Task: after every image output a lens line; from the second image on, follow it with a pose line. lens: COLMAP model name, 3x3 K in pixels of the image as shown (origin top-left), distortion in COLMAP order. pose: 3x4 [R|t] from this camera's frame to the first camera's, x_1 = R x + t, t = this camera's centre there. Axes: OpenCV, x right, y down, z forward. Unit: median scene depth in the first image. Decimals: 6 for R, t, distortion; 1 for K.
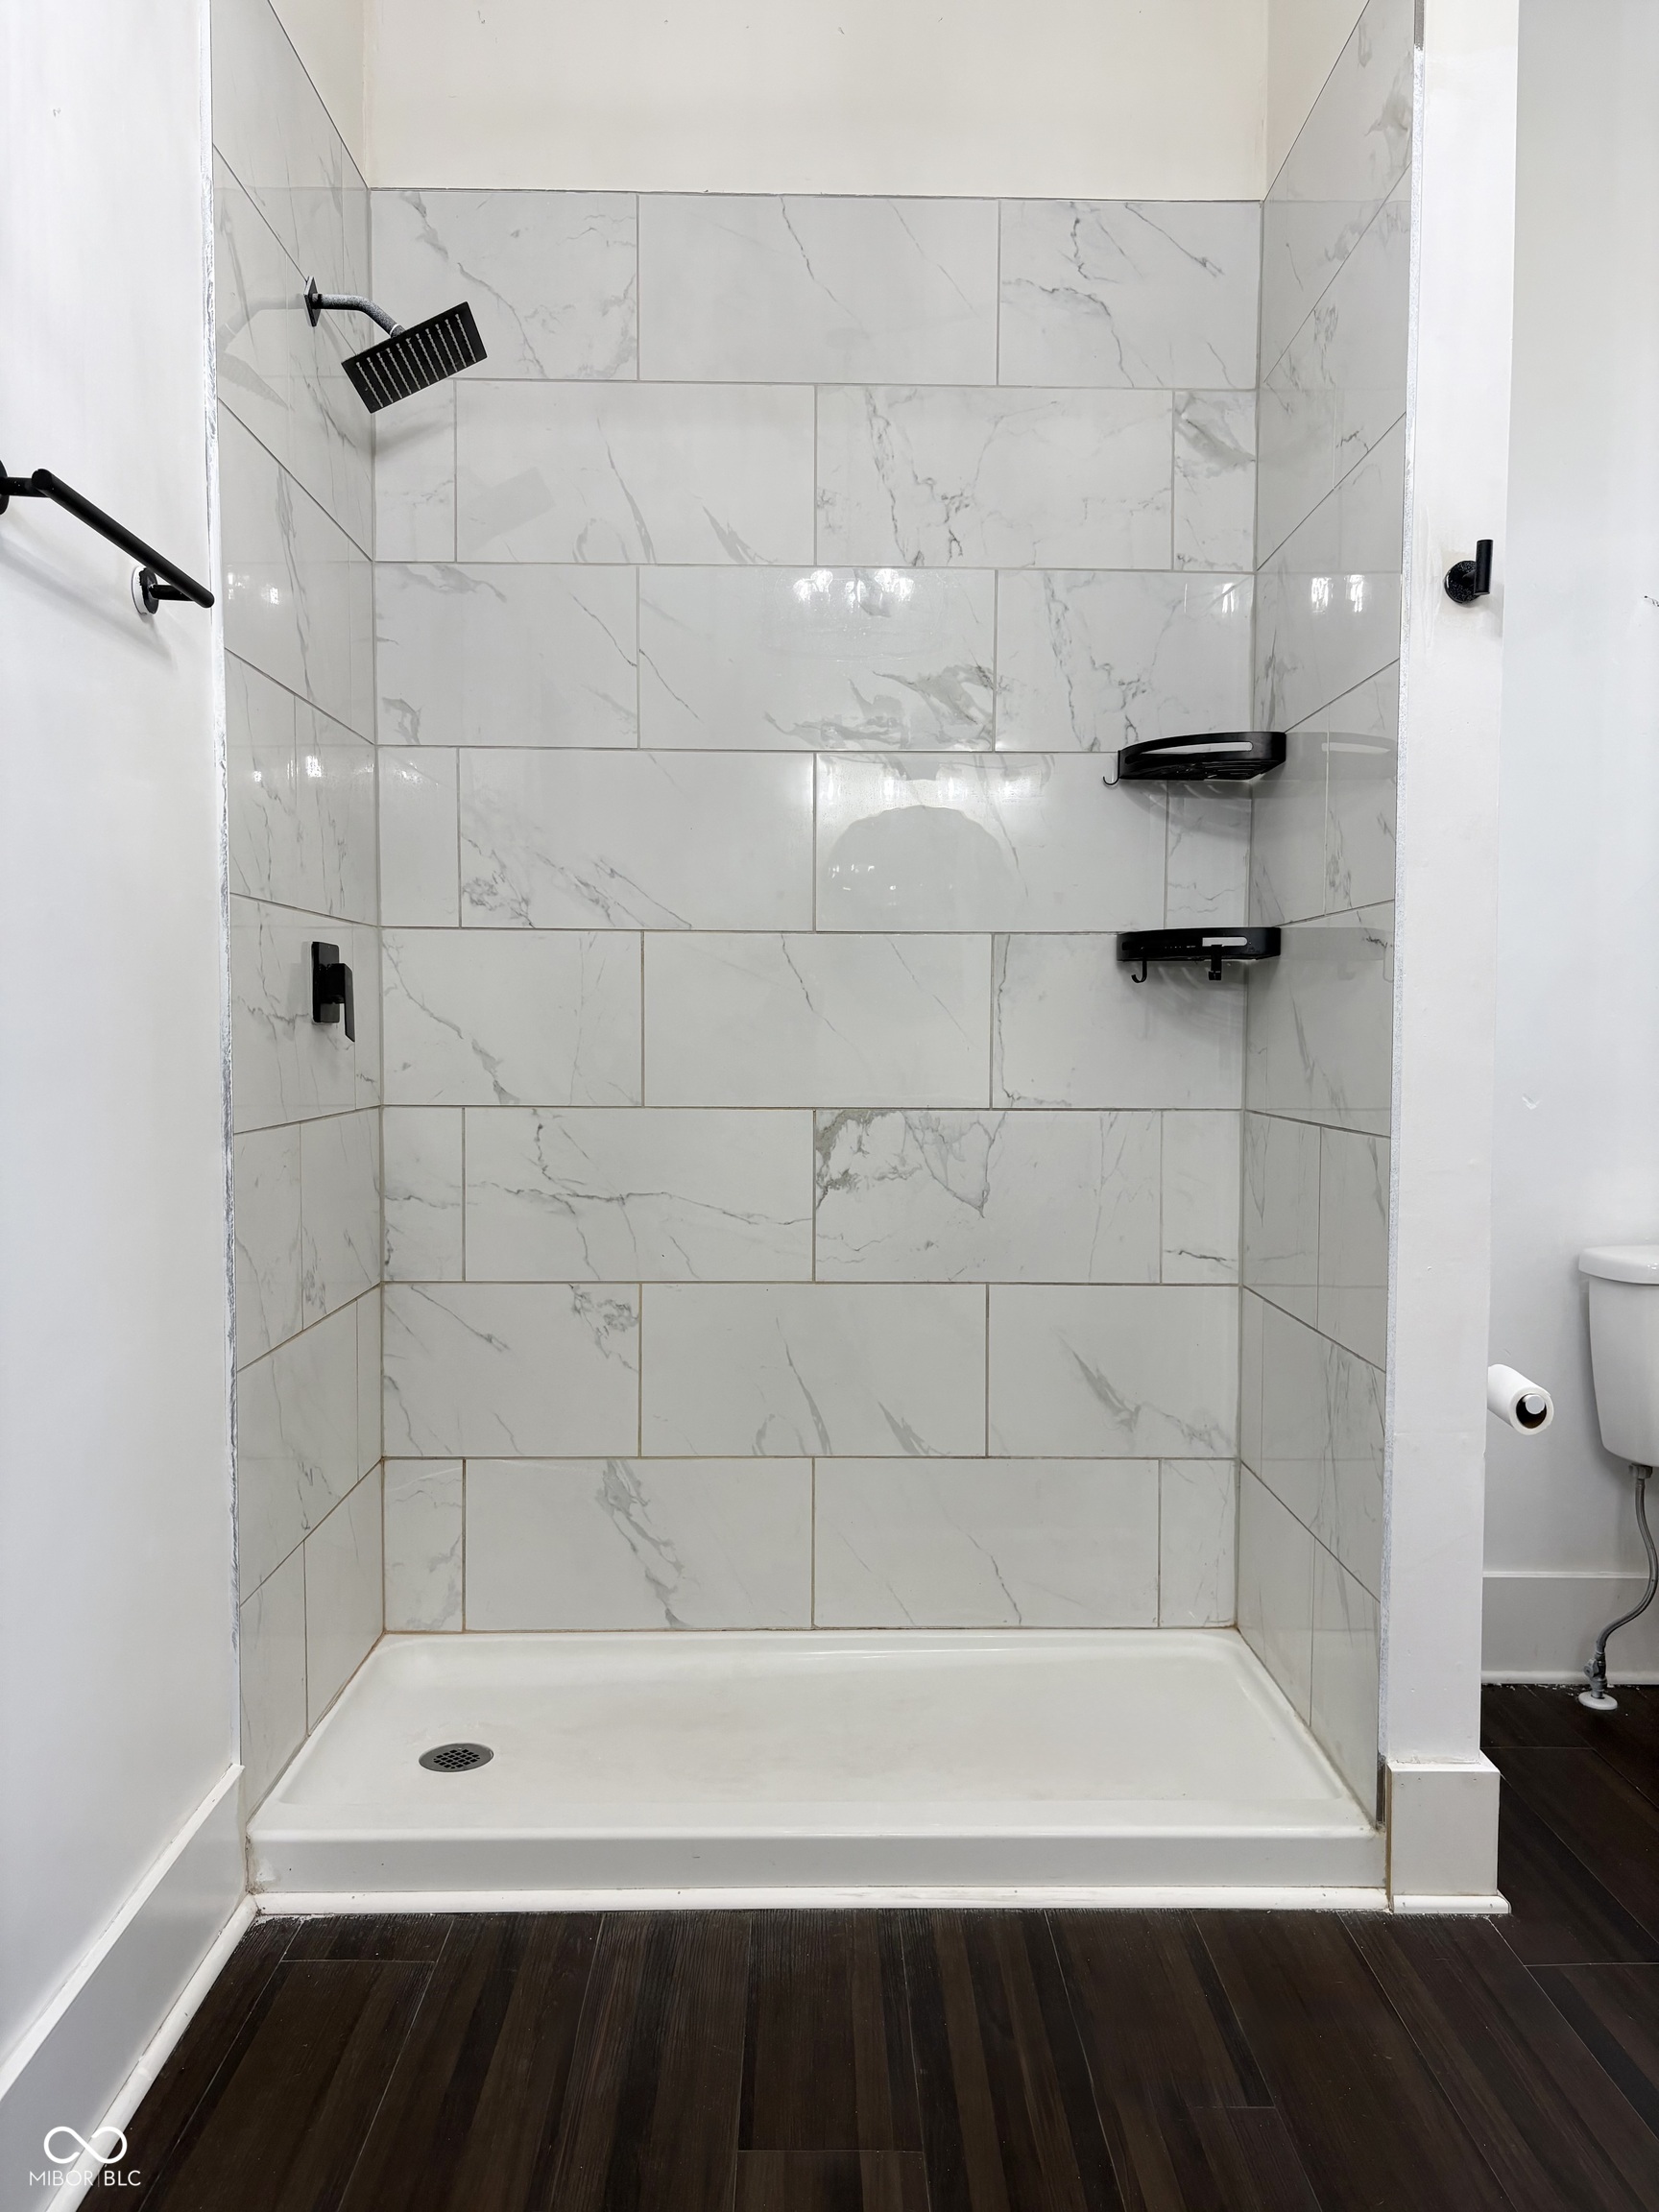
lens RADIAL K [[1690.7, 0, 843.5], [0, 1690.7, 1116.3], [0, 0, 1]] dist [0.024658, -0.008005]
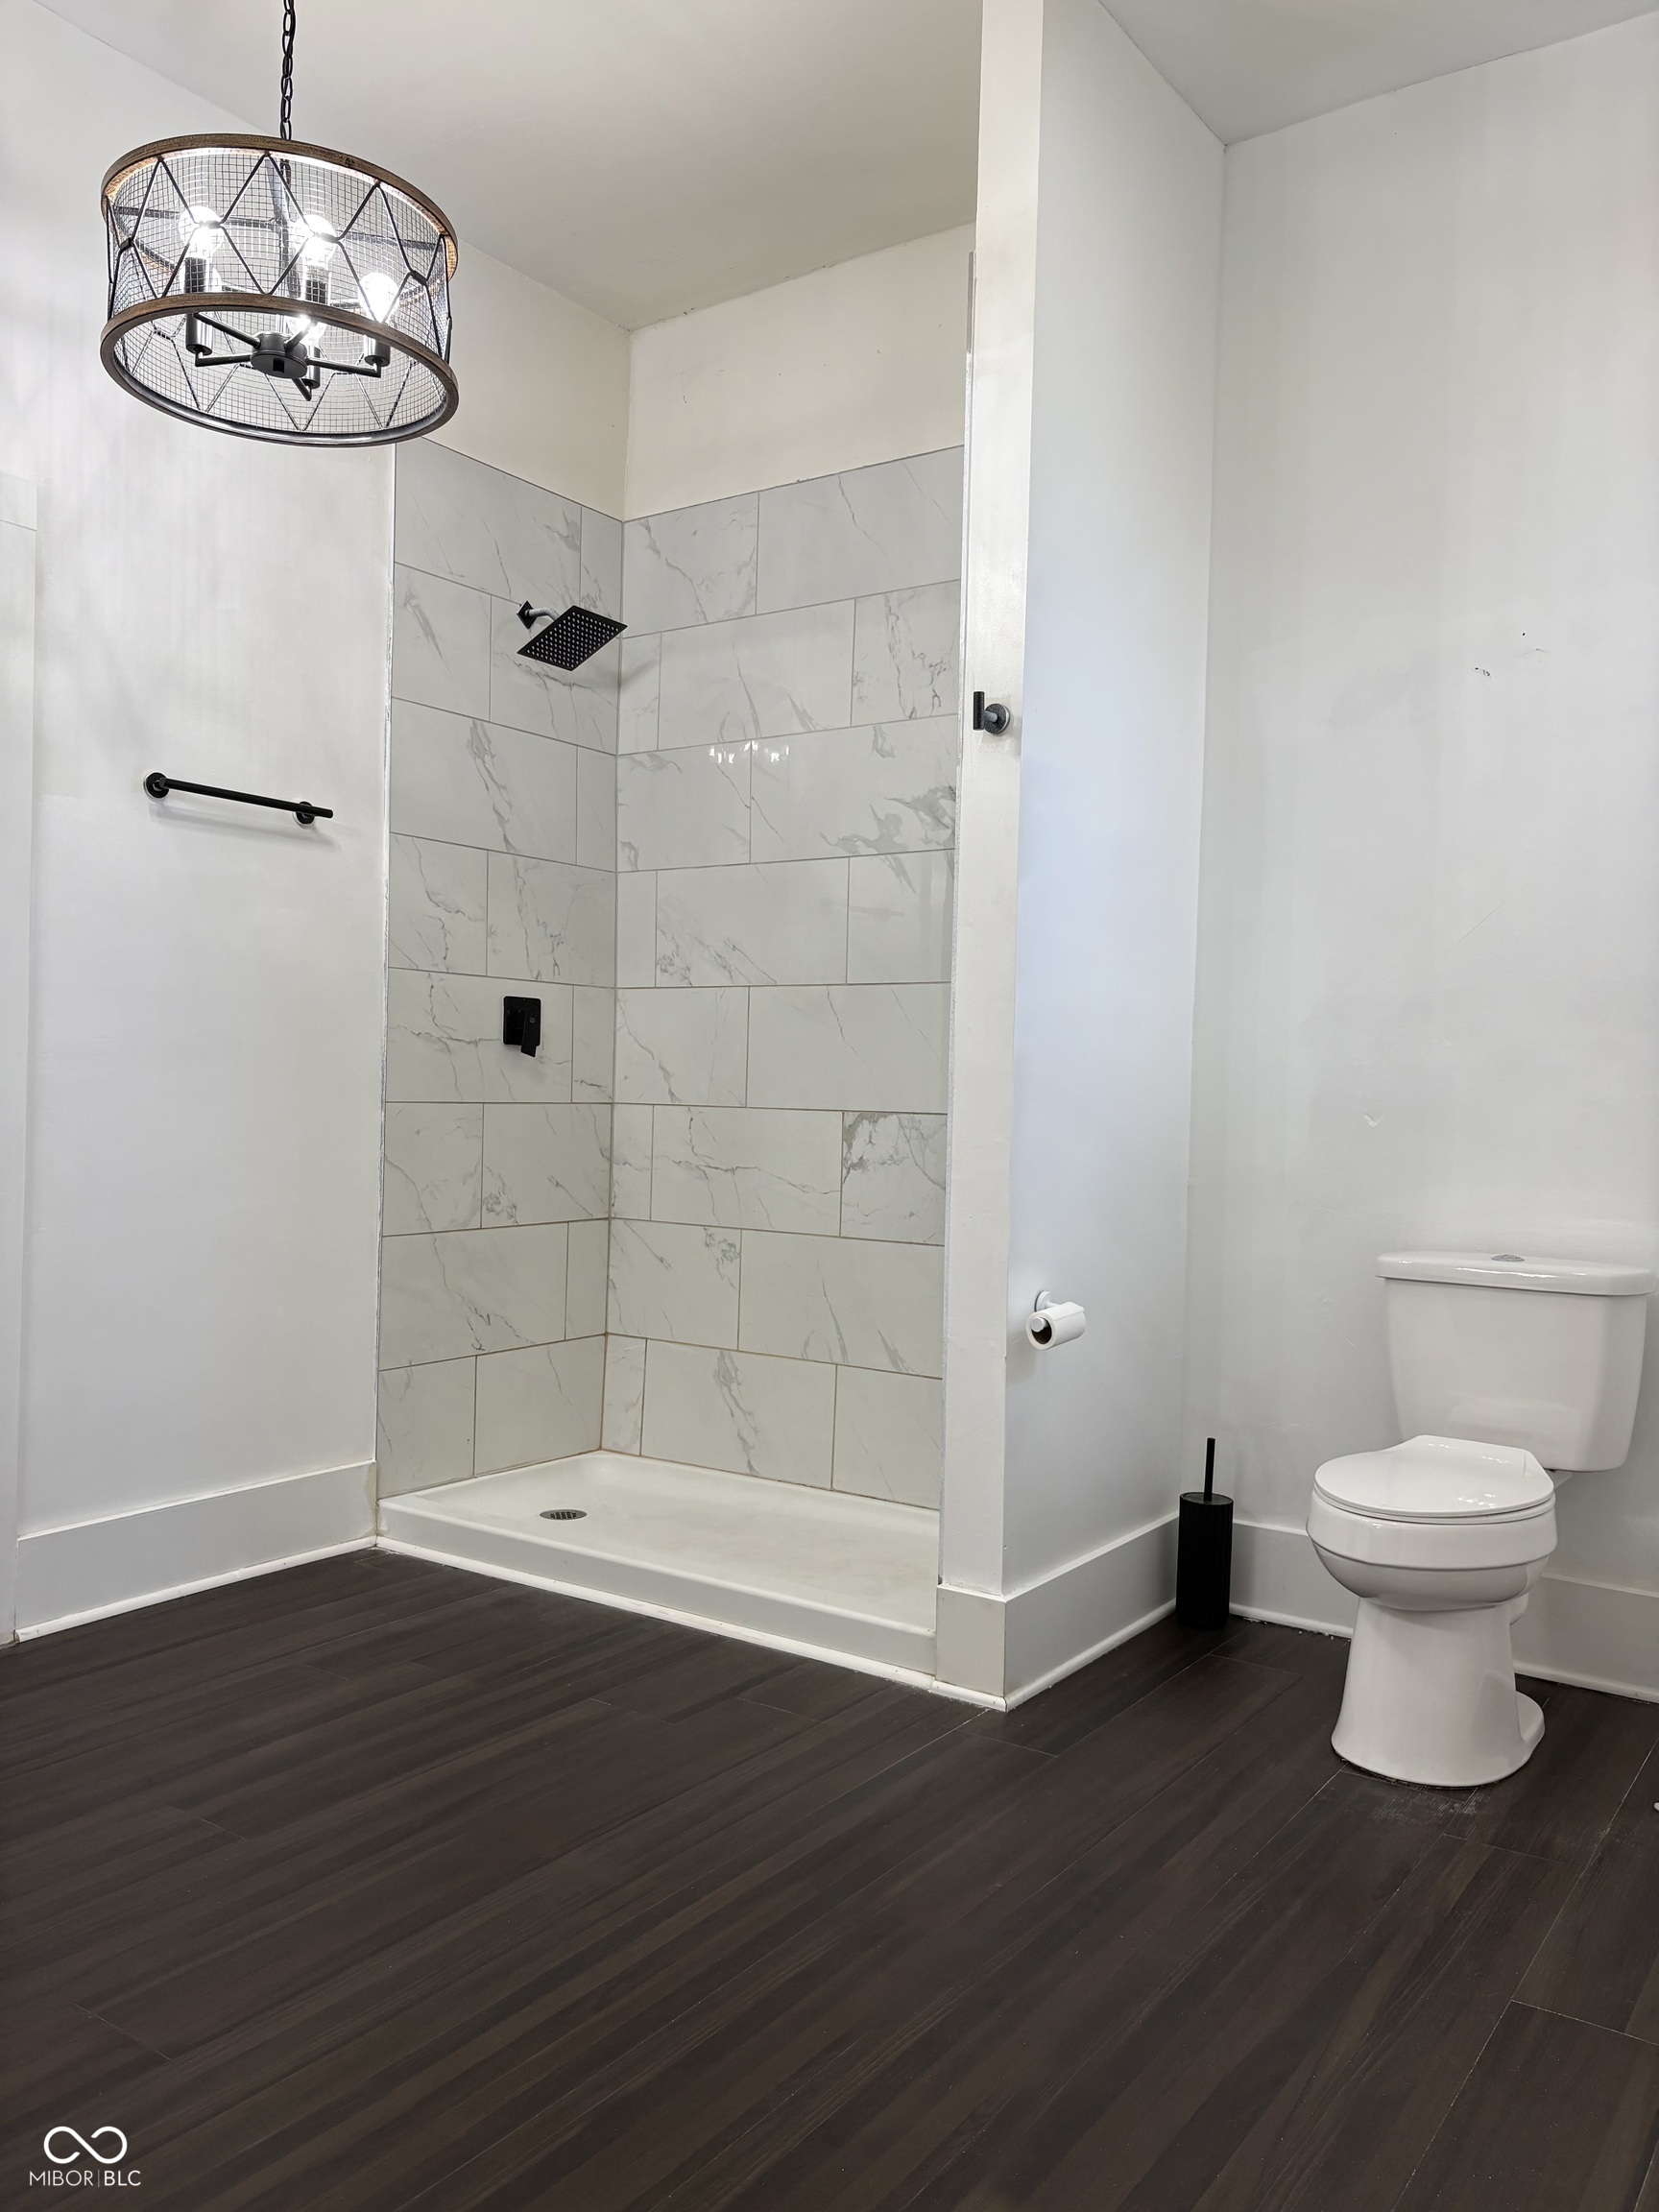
lens RADIAL K [[1669.7, 0, 829.5], [0, 1669.7, 1106.0], [0, 0, 1]] dist [0.143377, -0.279781]
pose [[0.811225, 0.020246, -0.584383, 0.784770], [-0.050317, 0.998110, -0.035269, 0.040512], [0.582565, 0.058015, 0.810711, -0.124659]]
